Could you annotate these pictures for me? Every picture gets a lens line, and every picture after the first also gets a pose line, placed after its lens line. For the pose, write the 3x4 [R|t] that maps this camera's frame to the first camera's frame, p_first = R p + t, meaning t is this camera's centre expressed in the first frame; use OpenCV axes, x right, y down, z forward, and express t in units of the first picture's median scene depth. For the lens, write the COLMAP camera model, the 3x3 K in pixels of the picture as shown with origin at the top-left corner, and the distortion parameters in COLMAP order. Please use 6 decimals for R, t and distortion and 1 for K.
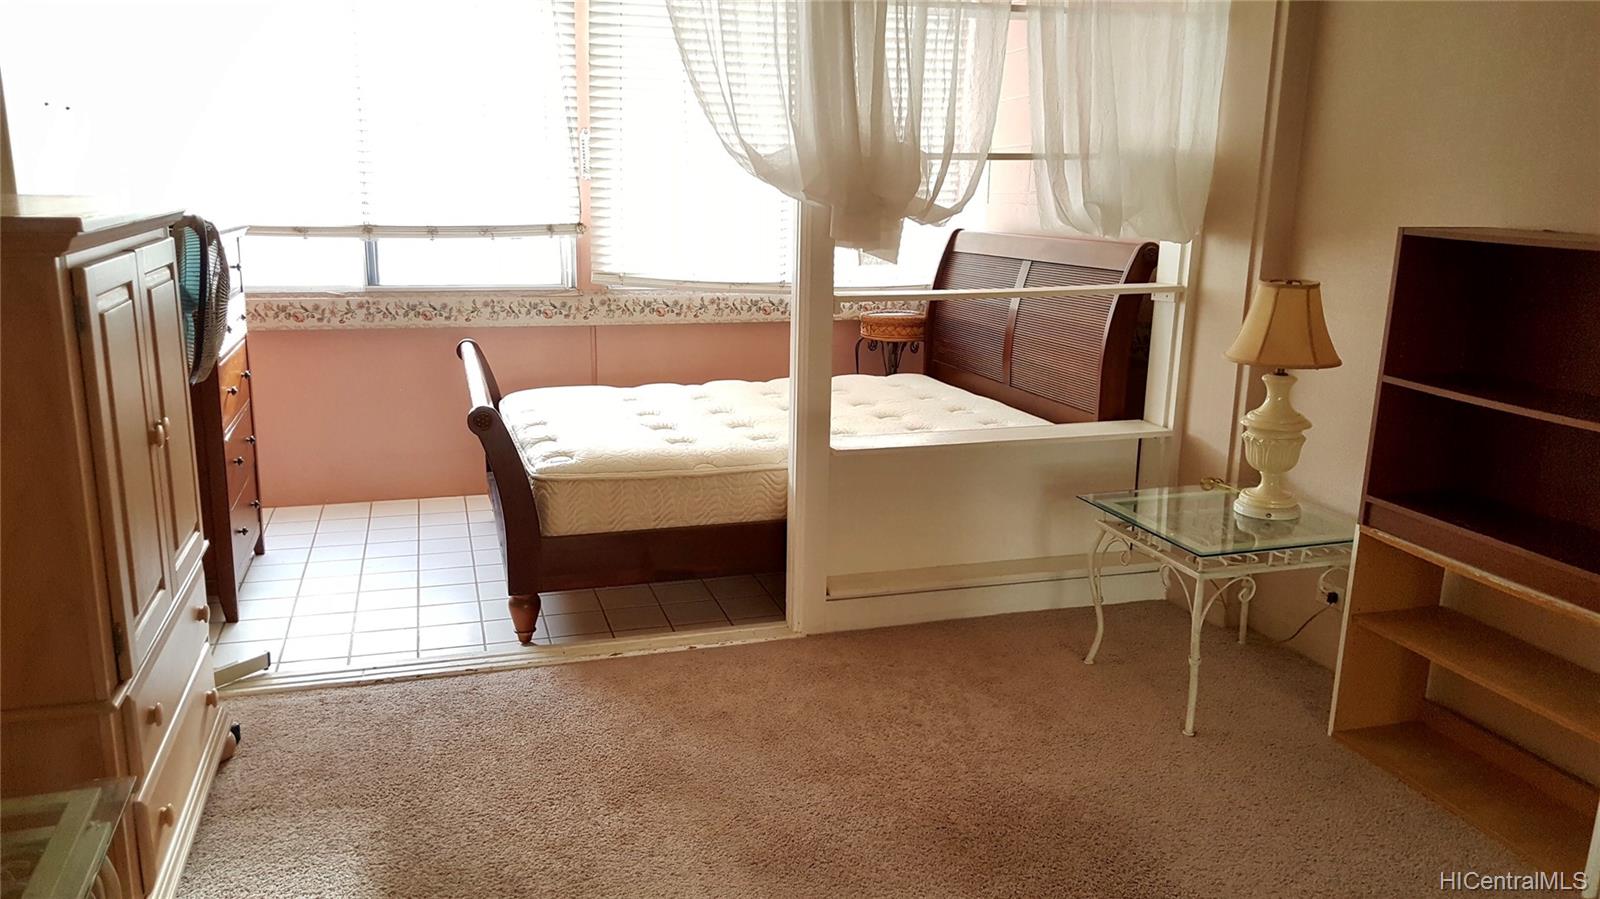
lens RADIAL K [[1185.3, 0, 805.8], [0, 1185.3, 455.4], [0, 0, 1]] dist [0.039315, -0.078882]
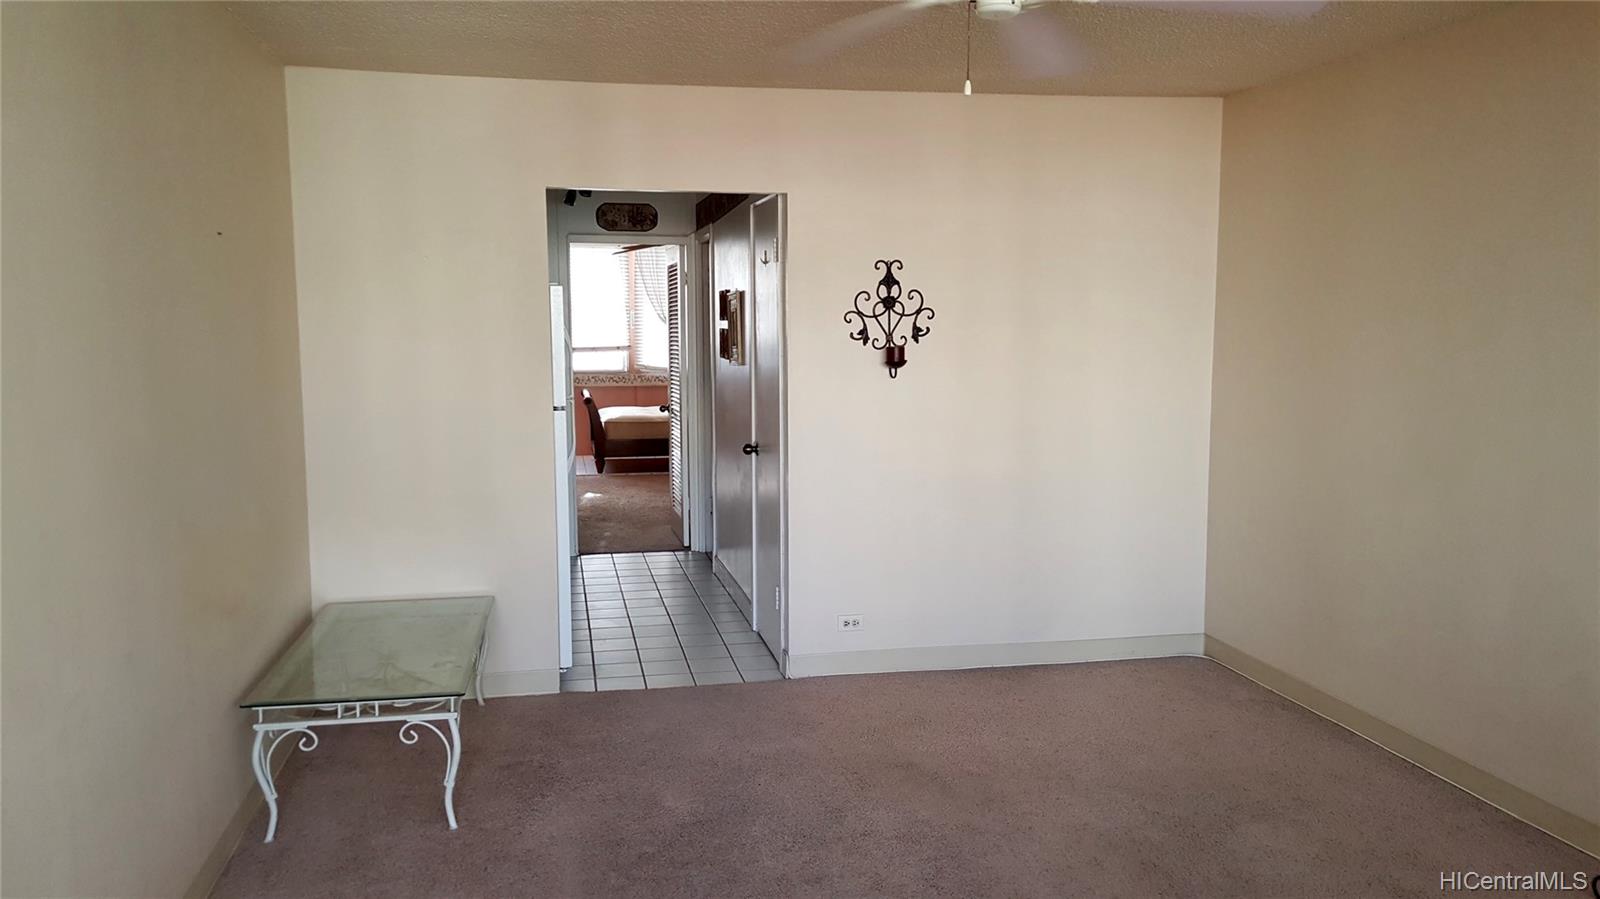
lens RADIAL K [[1185.3, 0, 797.2], [0, 1185.3, 444.7], [0, 0, 1]] dist [0.039315, -0.078882]
pose [[0.994674, -0.000443, -0.103075, 0.428536], [-0.009654, 0.995195, -0.097437, 0.260316], [0.102622, 0.097913, 0.989890, -1.460905]]
